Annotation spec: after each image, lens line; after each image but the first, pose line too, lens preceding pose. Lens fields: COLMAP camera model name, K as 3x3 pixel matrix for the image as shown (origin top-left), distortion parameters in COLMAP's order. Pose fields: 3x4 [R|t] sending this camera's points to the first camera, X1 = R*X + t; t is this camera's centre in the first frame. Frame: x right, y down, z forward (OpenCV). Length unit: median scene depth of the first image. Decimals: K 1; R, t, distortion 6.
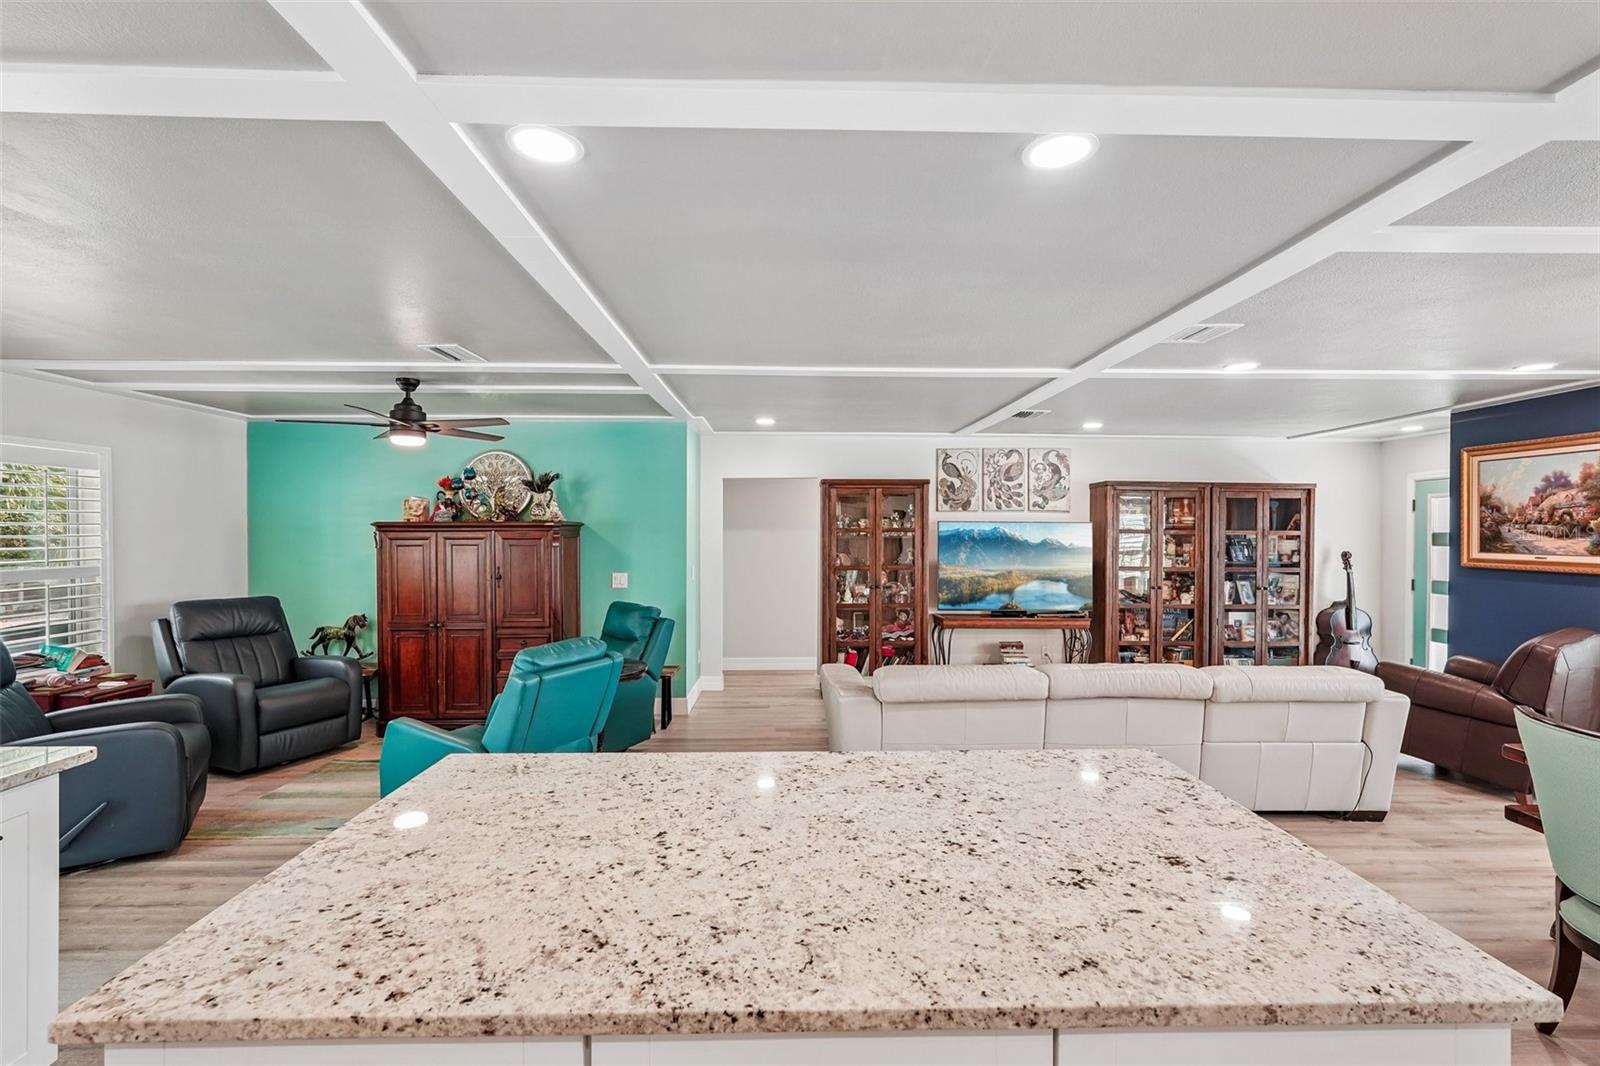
lens RADIAL K [[720.0, 0, 806.9], [0, 720.0, 539.1], [0, 0, 1]] dist [0.002858, 0.000088]
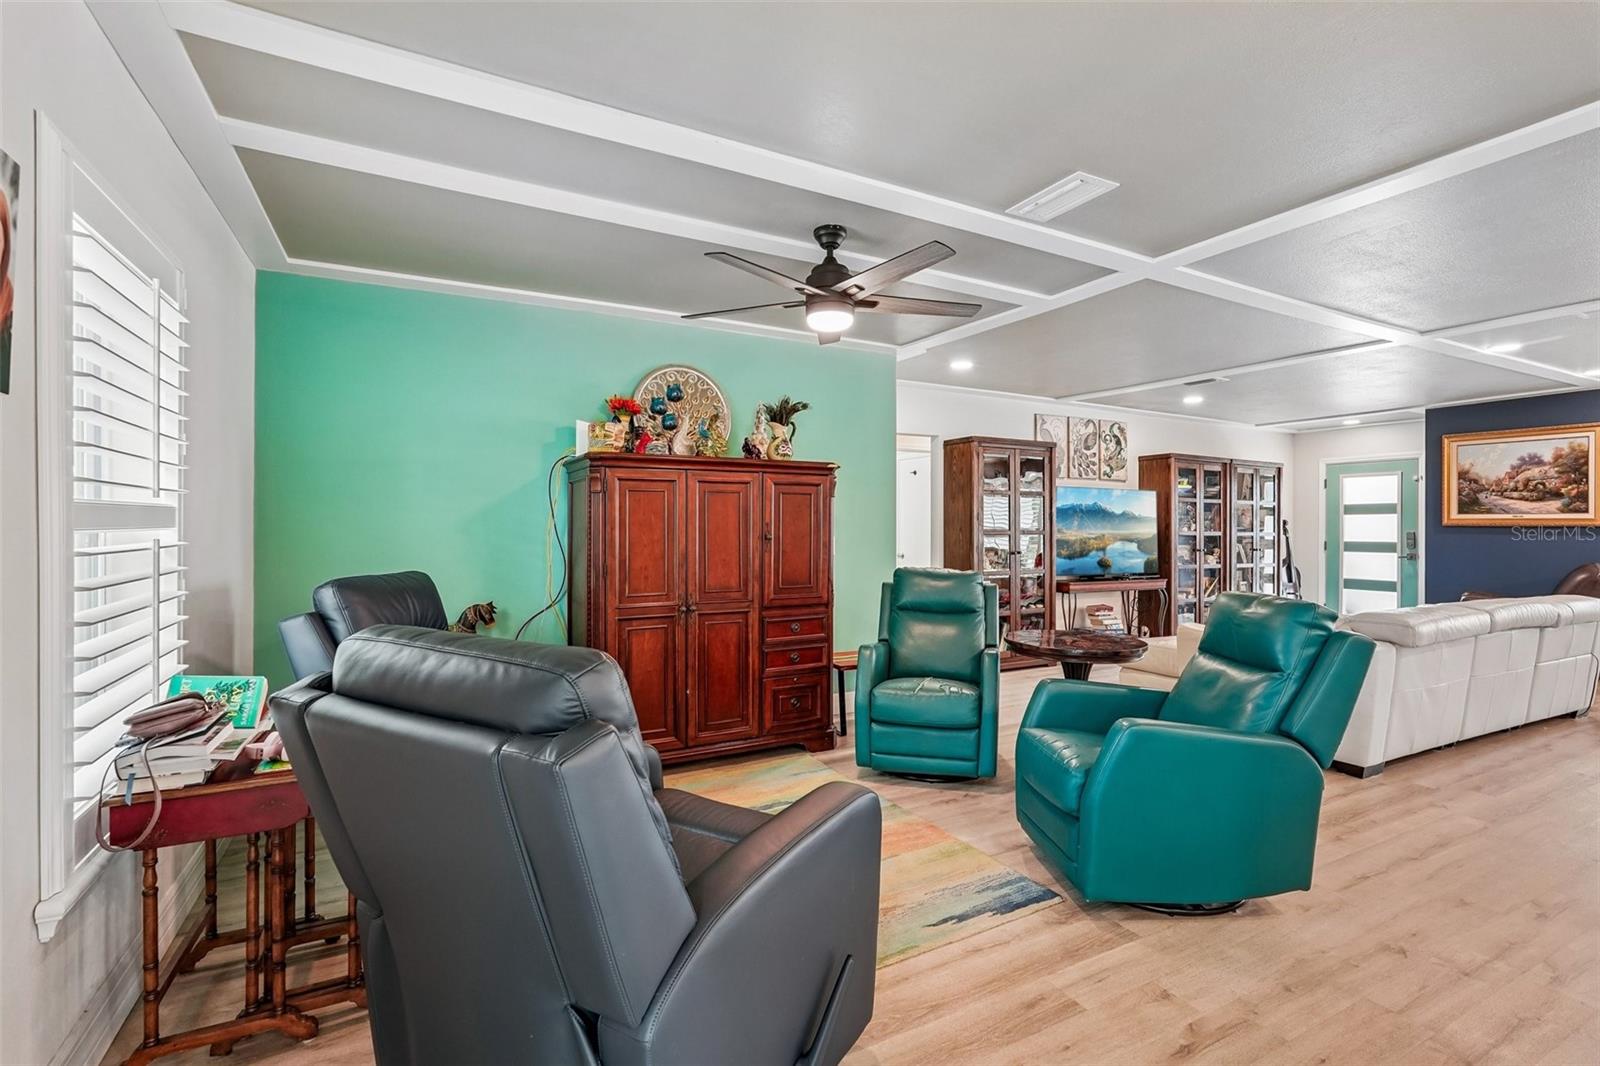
lens RADIAL K [[720.0, 0, 801.5], [0, 720.0, 525.7], [0, 0, 1]] dist [0.002858, 0.000088]
pose [[0.893597, 0.002883, 0.448861, -0.729660], [0.001702, 0.999950, -0.009811, 0.049624], [-0.448867, 0.009531, 0.893548, 0.351136]]
